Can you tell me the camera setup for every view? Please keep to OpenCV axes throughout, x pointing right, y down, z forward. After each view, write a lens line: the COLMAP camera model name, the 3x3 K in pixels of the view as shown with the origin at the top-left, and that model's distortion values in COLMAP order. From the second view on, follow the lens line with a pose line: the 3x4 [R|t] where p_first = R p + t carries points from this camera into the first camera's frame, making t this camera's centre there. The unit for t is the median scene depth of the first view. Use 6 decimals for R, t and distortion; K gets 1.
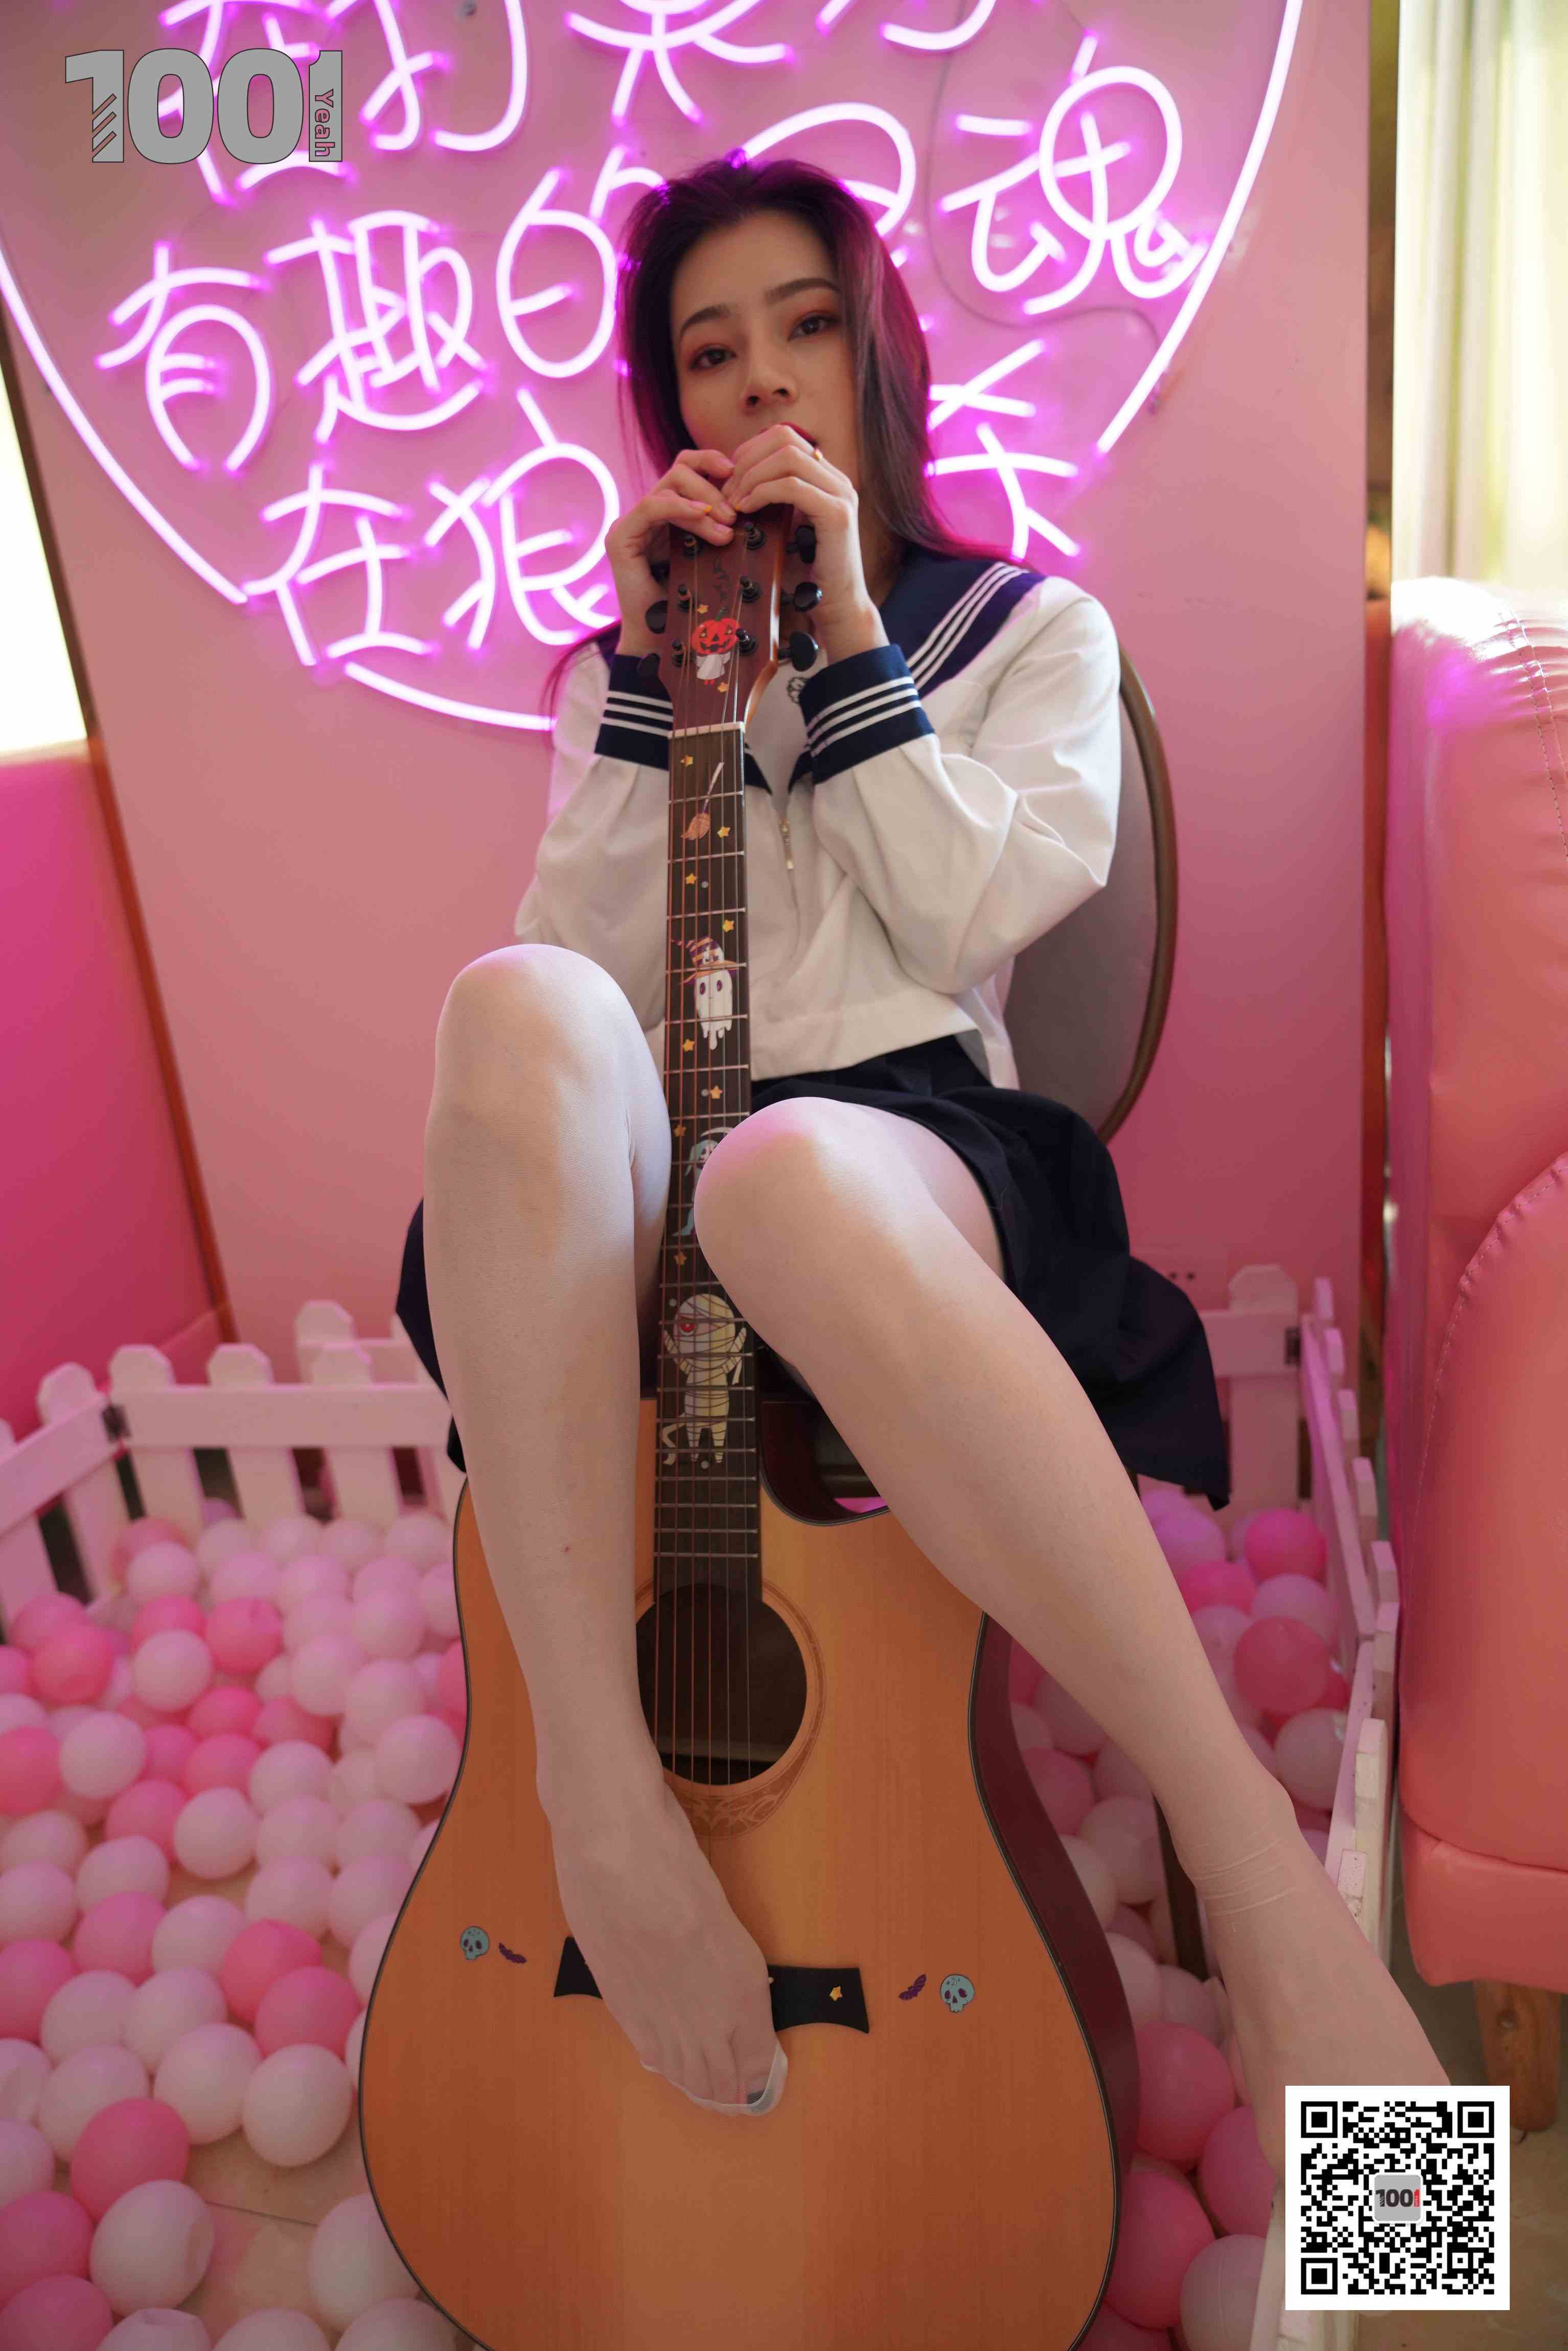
lens RADIAL K [[1595.7, 0, 770.6], [0, 1595.7, 1178.7], [0, 0, 1]] dist [-0.031977, 0.025517]
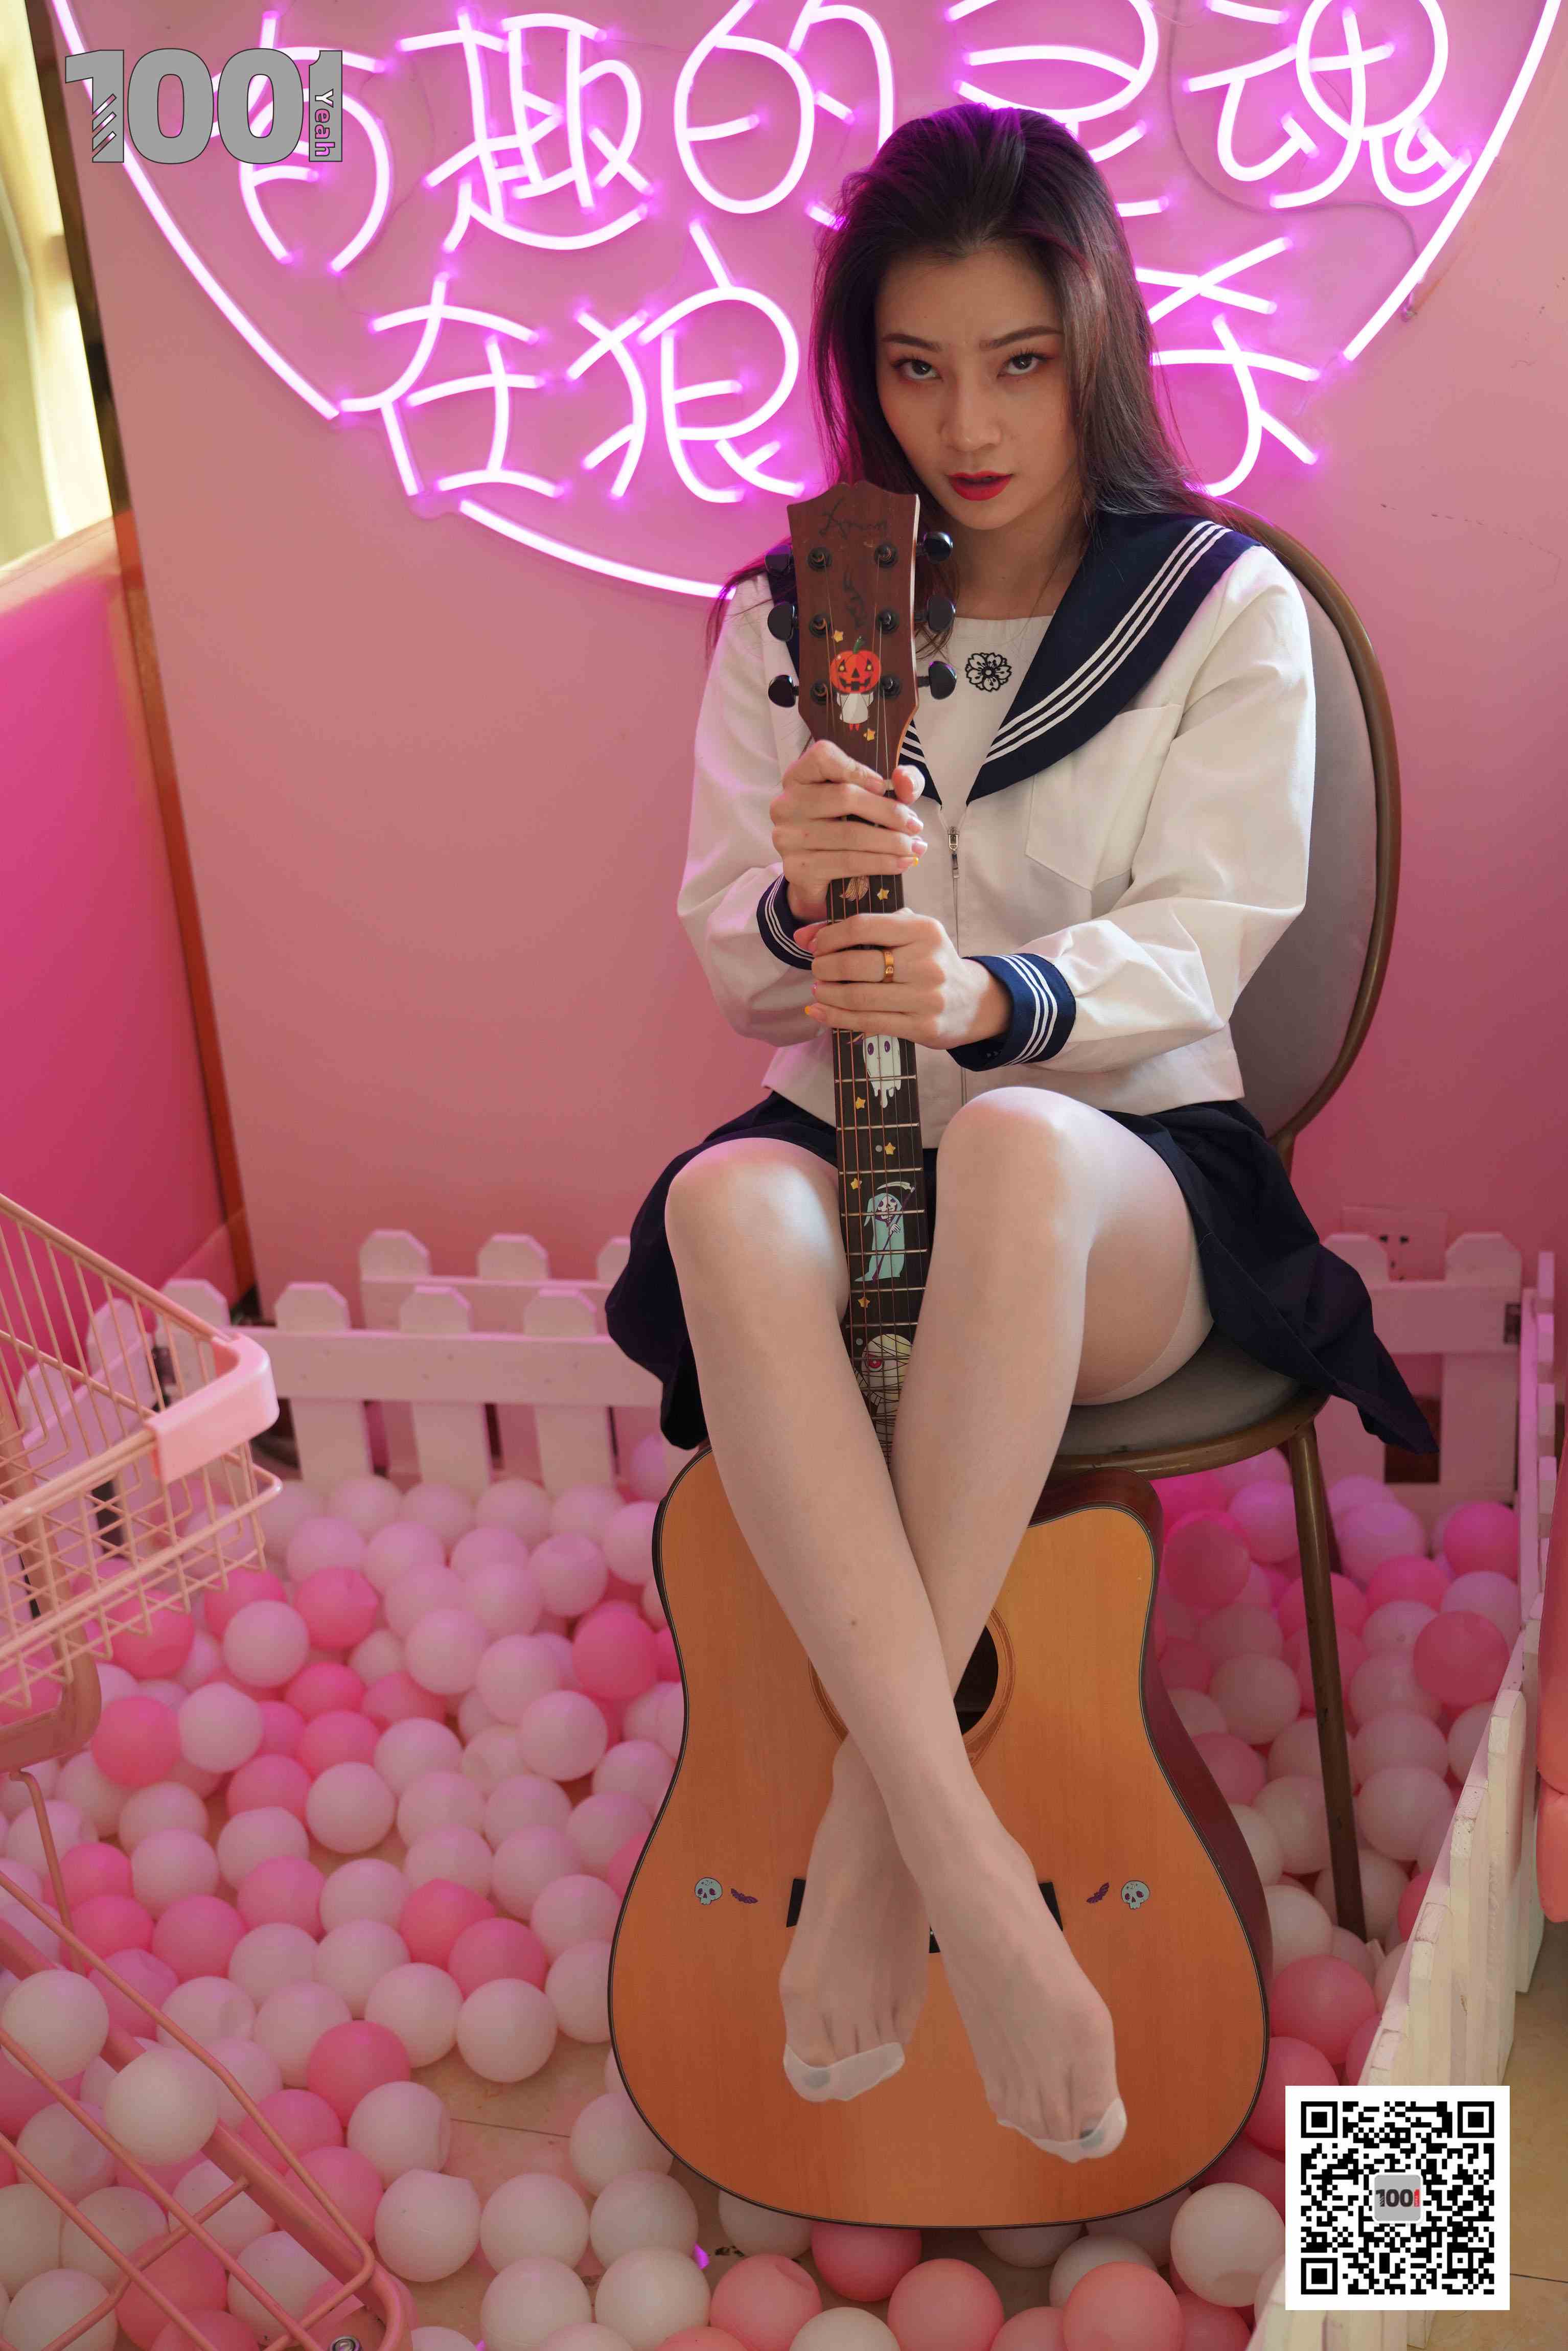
lens RADIAL K [[2874.3, 0, 788.8], [0, 2874.3, 1174.5], [0, 0, 1]] dist [-0.005305, 0.000000]
pose [[0.999375, 0.029282, 0.019816, -0.120255], [-0.031195, 0.994054, 0.104328, -0.141793], [-0.016643, -0.104881, 0.994345, -0.628521]]
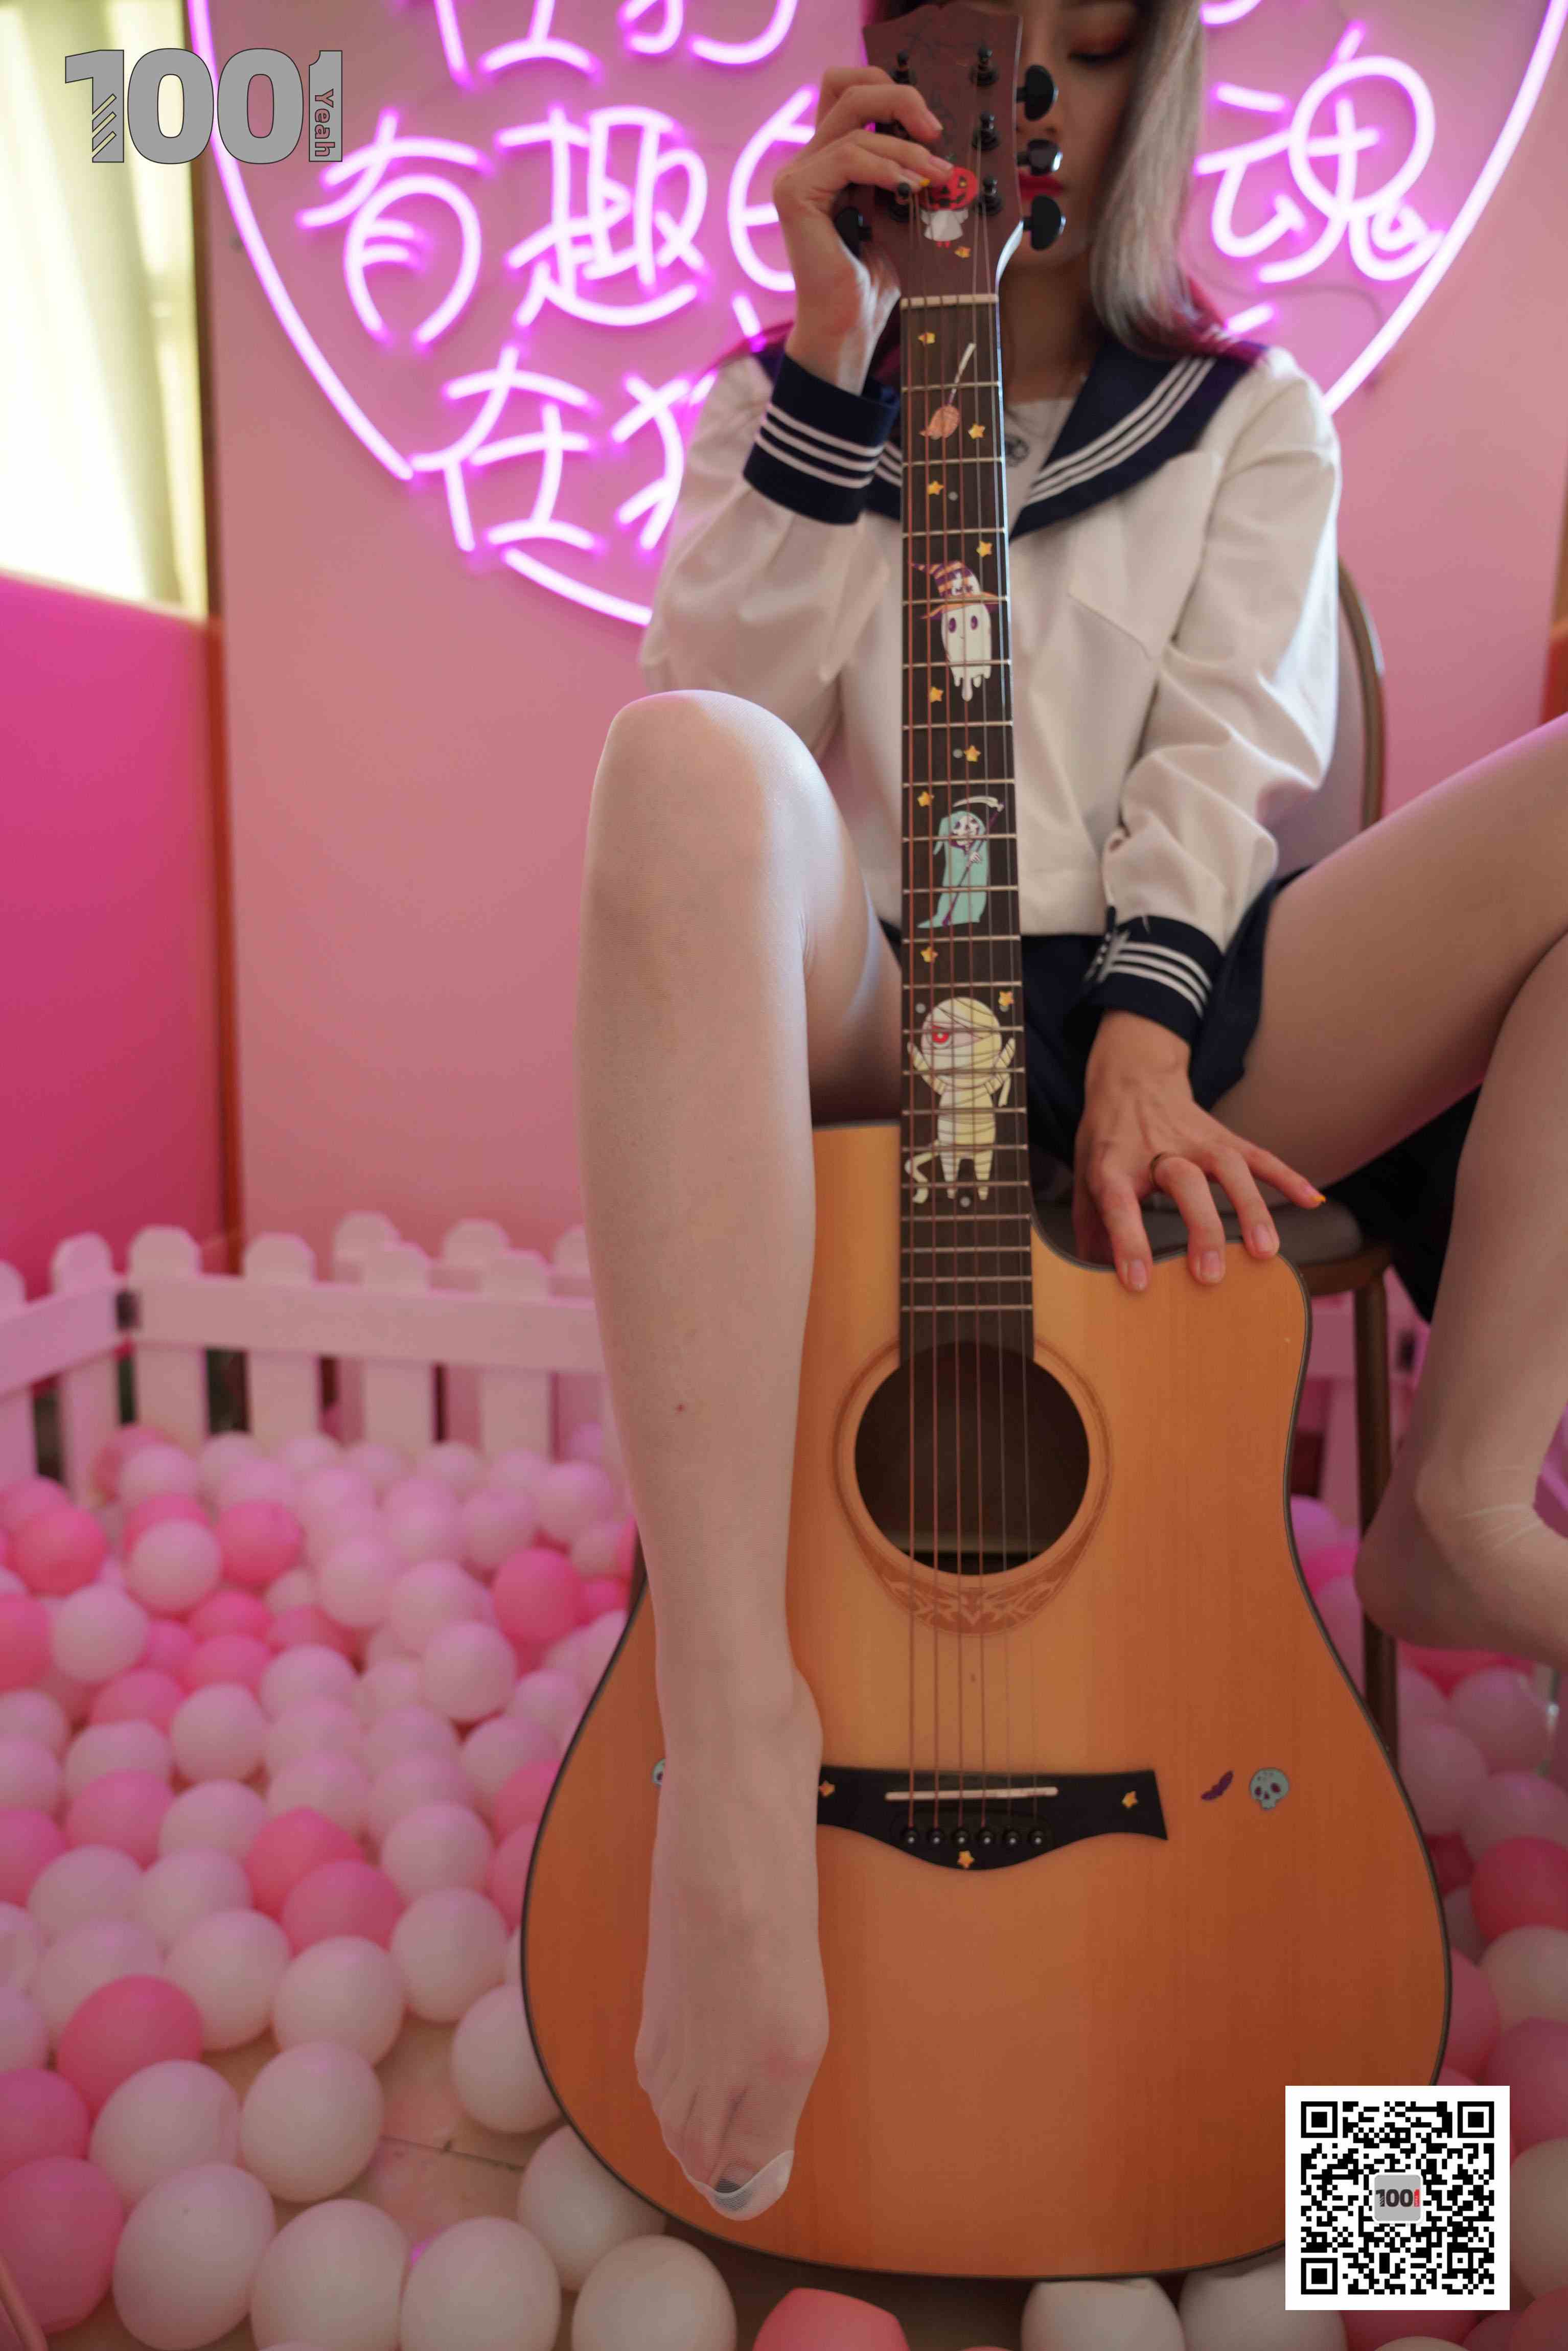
lens RADIAL K [[1595.7, 0, 776.5], [0, 1595.7, 1180.3], [0, 0, 1]] dist [-0.031977, 0.025517]
pose [[0.989808, 0.120137, 0.076468, -0.142626], [-0.109718, 0.985645, -0.128317, 0.178308], [-0.090786, 0.118619, 0.988781, 0.073081]]
